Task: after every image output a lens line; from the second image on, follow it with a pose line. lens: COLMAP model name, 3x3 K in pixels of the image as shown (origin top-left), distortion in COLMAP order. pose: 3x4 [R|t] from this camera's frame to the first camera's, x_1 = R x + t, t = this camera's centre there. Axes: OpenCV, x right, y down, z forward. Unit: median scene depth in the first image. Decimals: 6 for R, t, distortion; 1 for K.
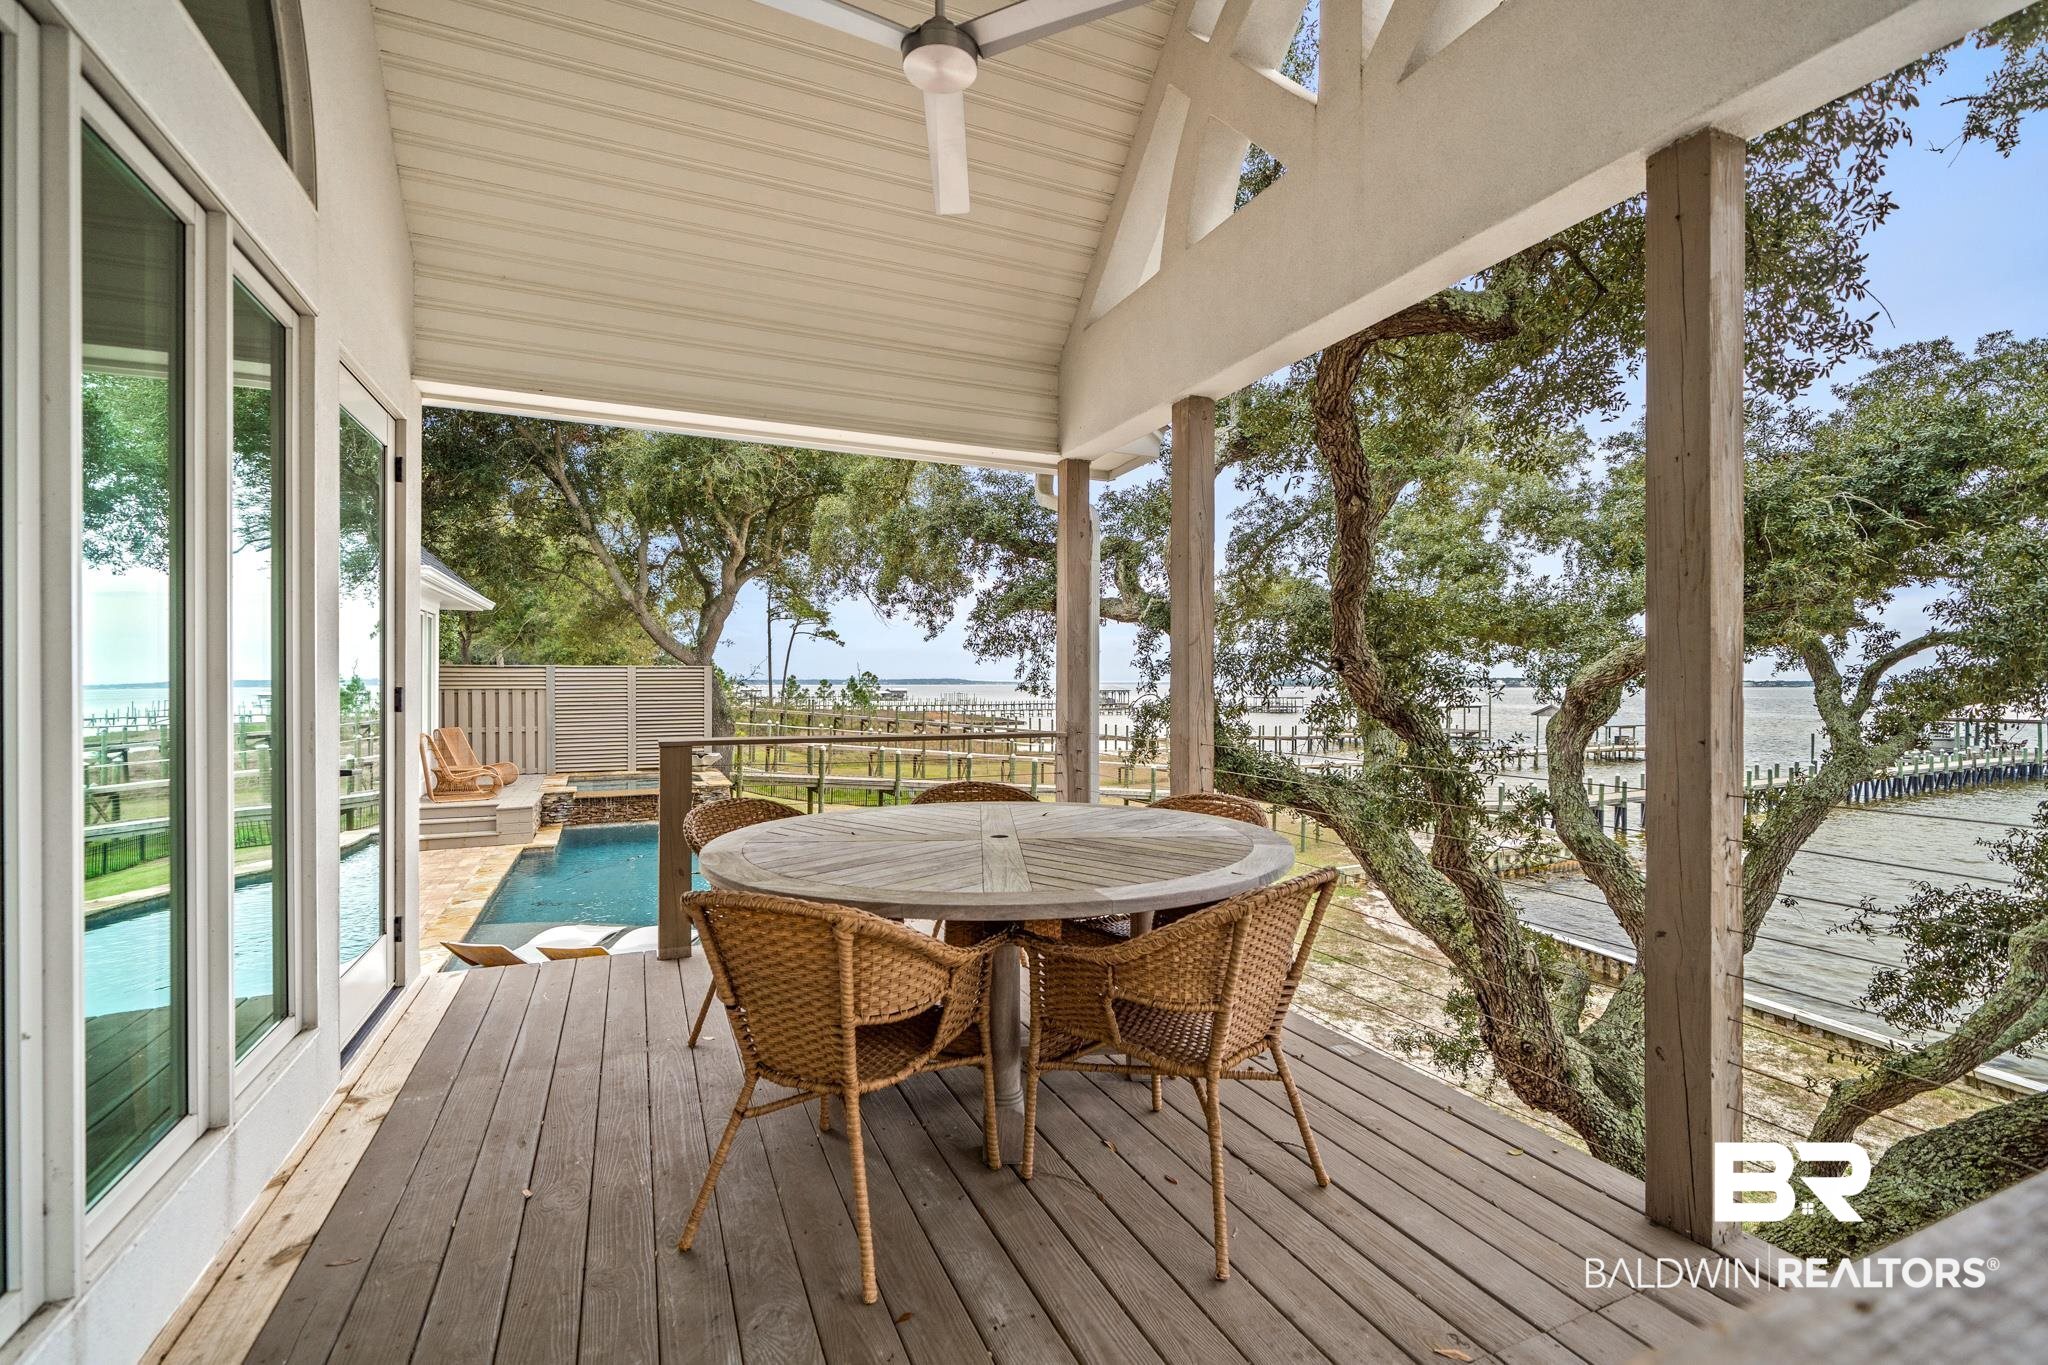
lens RADIAL K [[890.0, 0, 1024.0], [0, 890.0, 682.5], [0, 0, 1]] dist [0.000699, 0.000027]
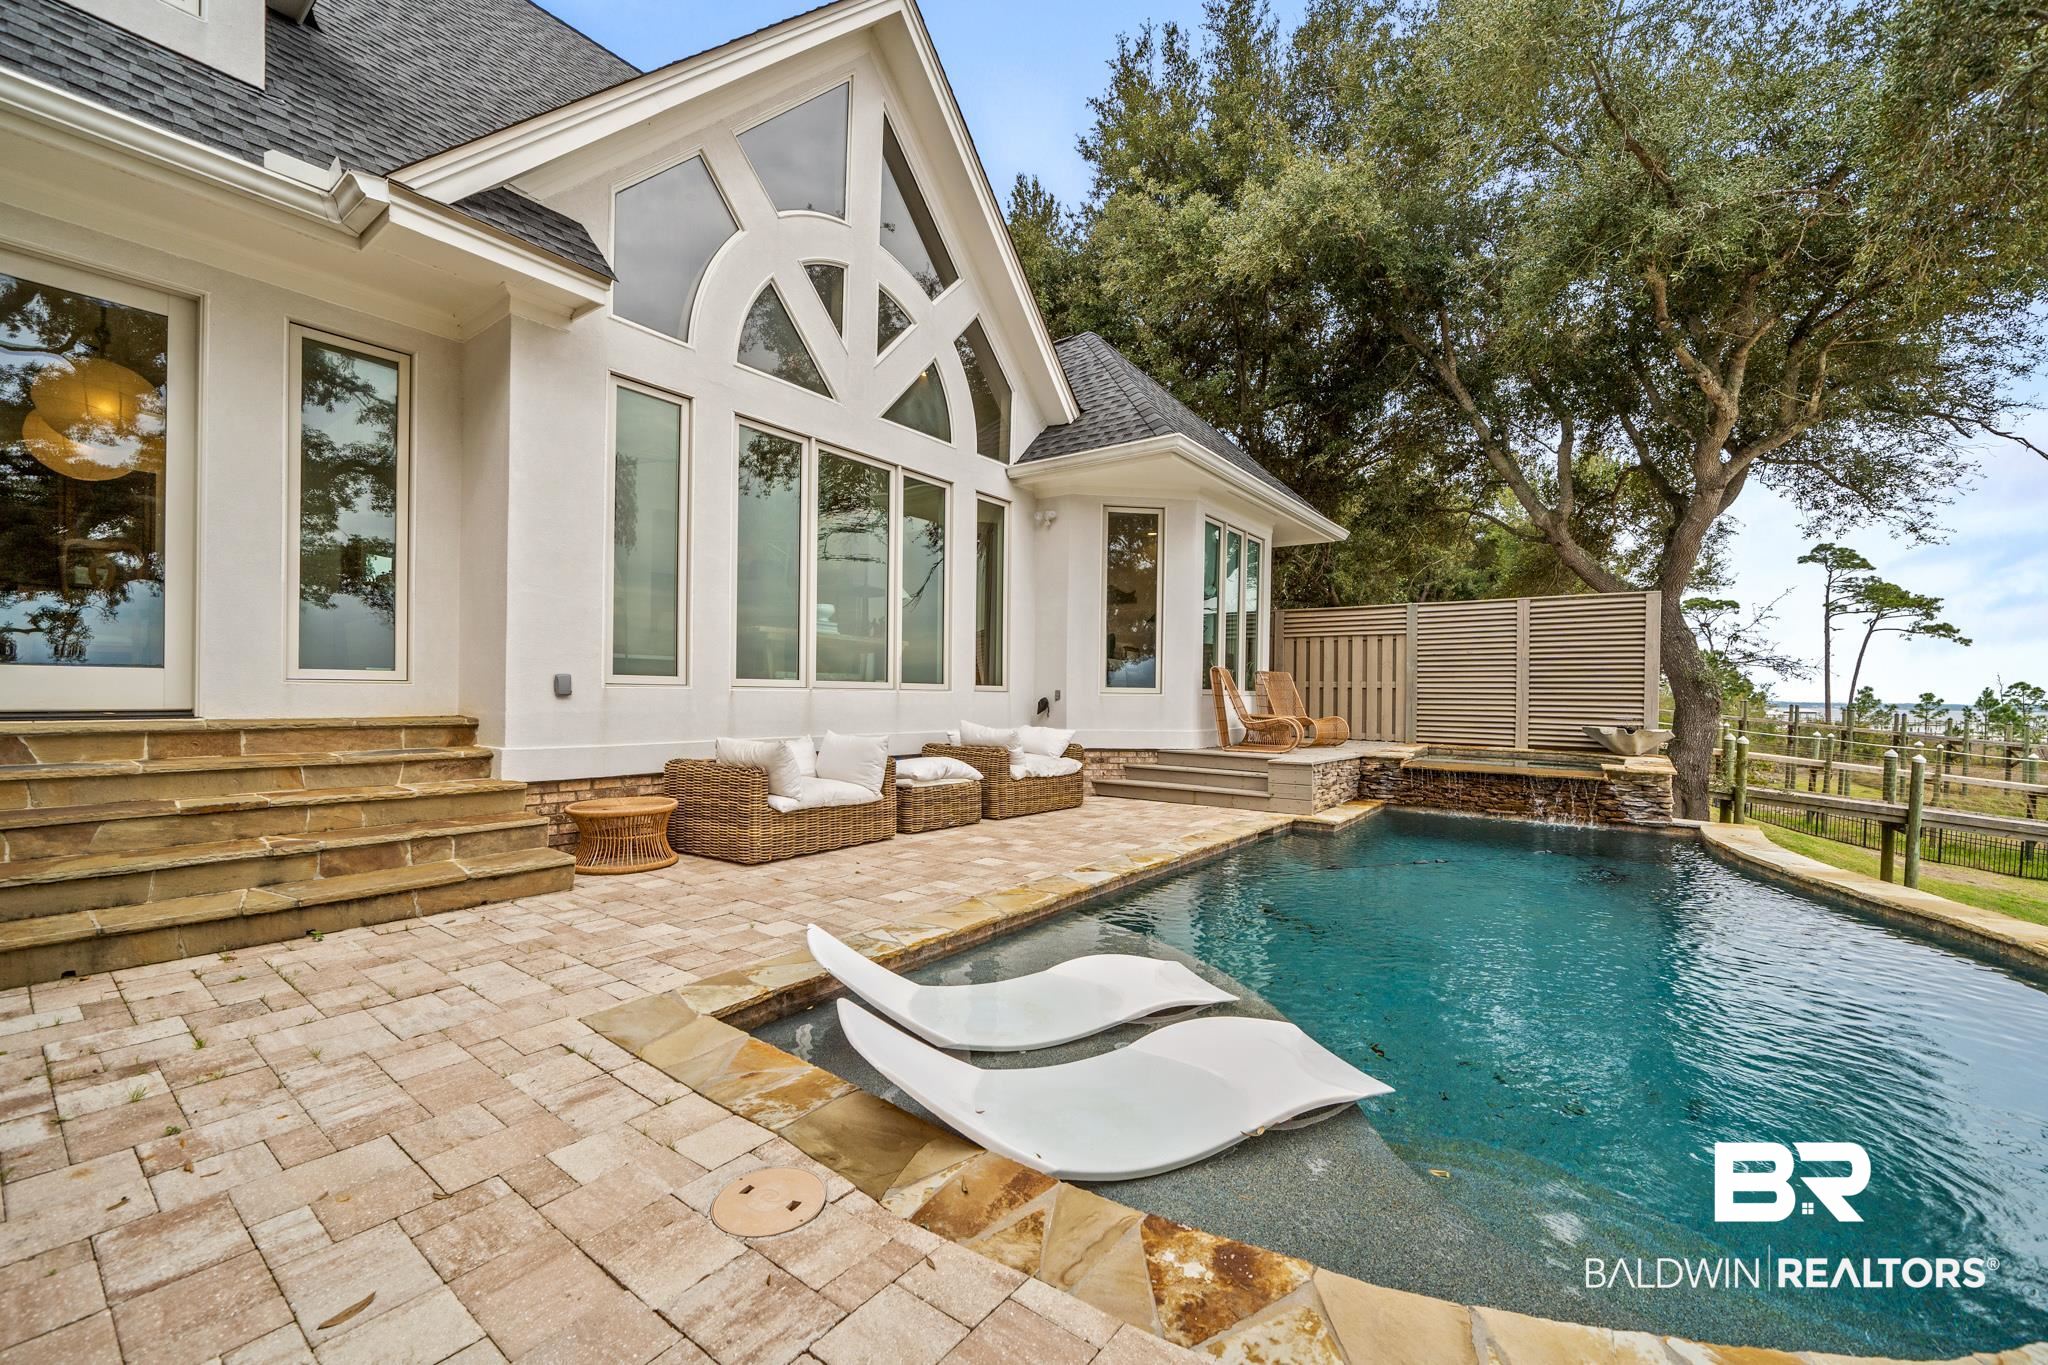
lens RADIAL K [[811.1, 0, 1026.8], [0, 811.1, 695.3], [0, 0, 1]] dist [-0.001048, -0.000322]
pose [[0.488535, 0.011291, -0.872471, -0.064885], [-0.015447, 0.999871, 0.004290, 0.053547], [0.872408, 0.011381, 0.488647, 0.305150]]
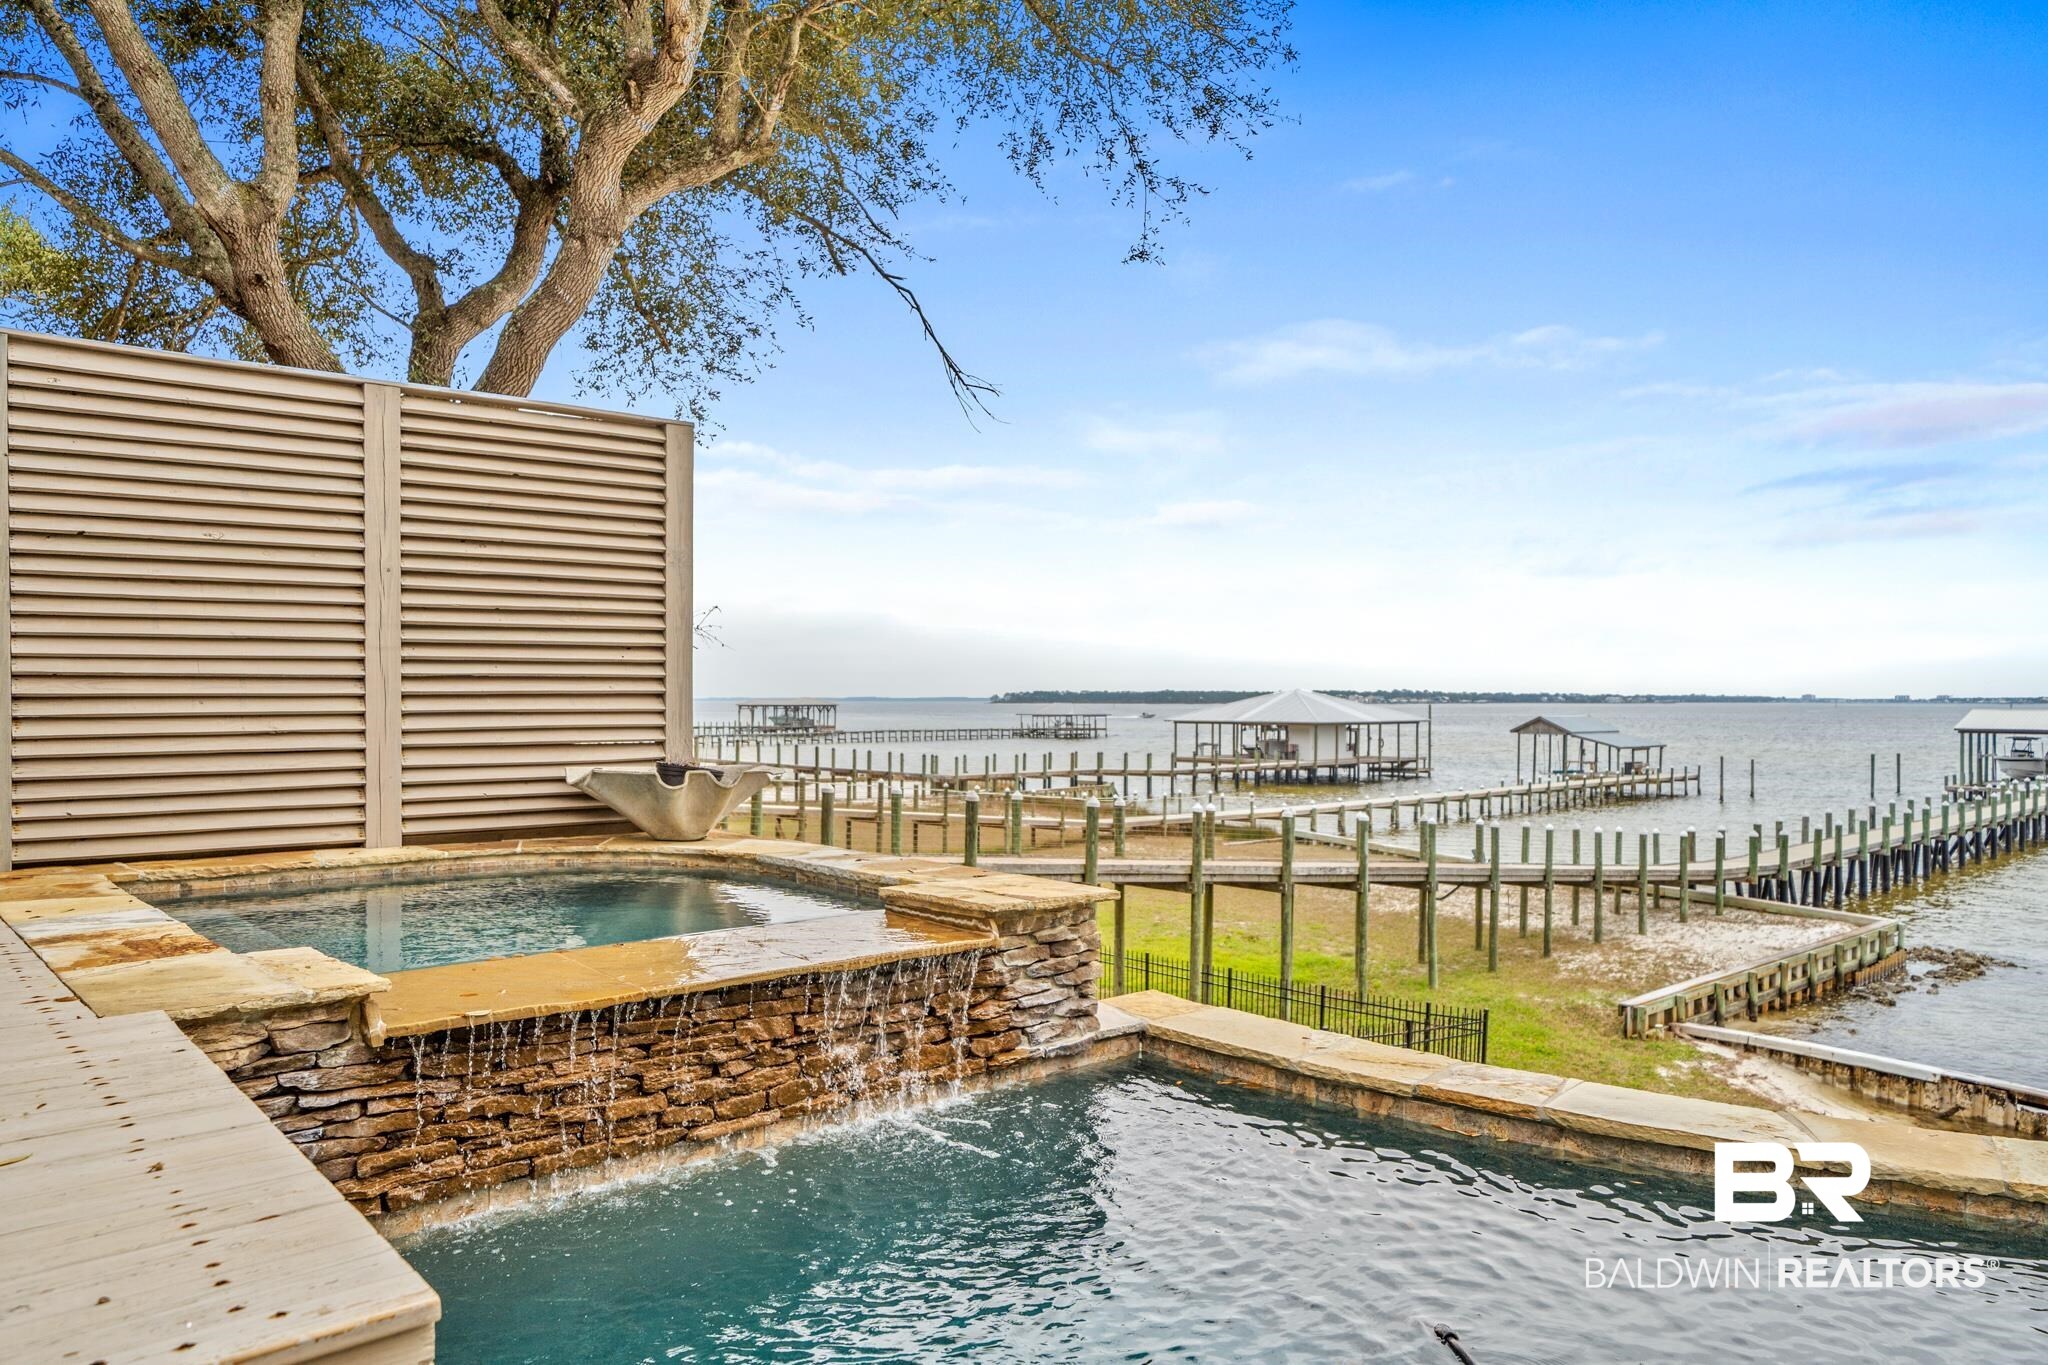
lens RADIAL K [[1392.5, 0, 1024.0], [0, 1392.5, 682.5], [0, 0, 1]] dist [0.001976, 0.000915]
pose [[0.961767, 0.003257, 0.273848, -0.334283], [-0.000544, 0.999950, -0.009983, 0.053661], [-0.273867, 0.009452, 0.961721, 0.540961]]
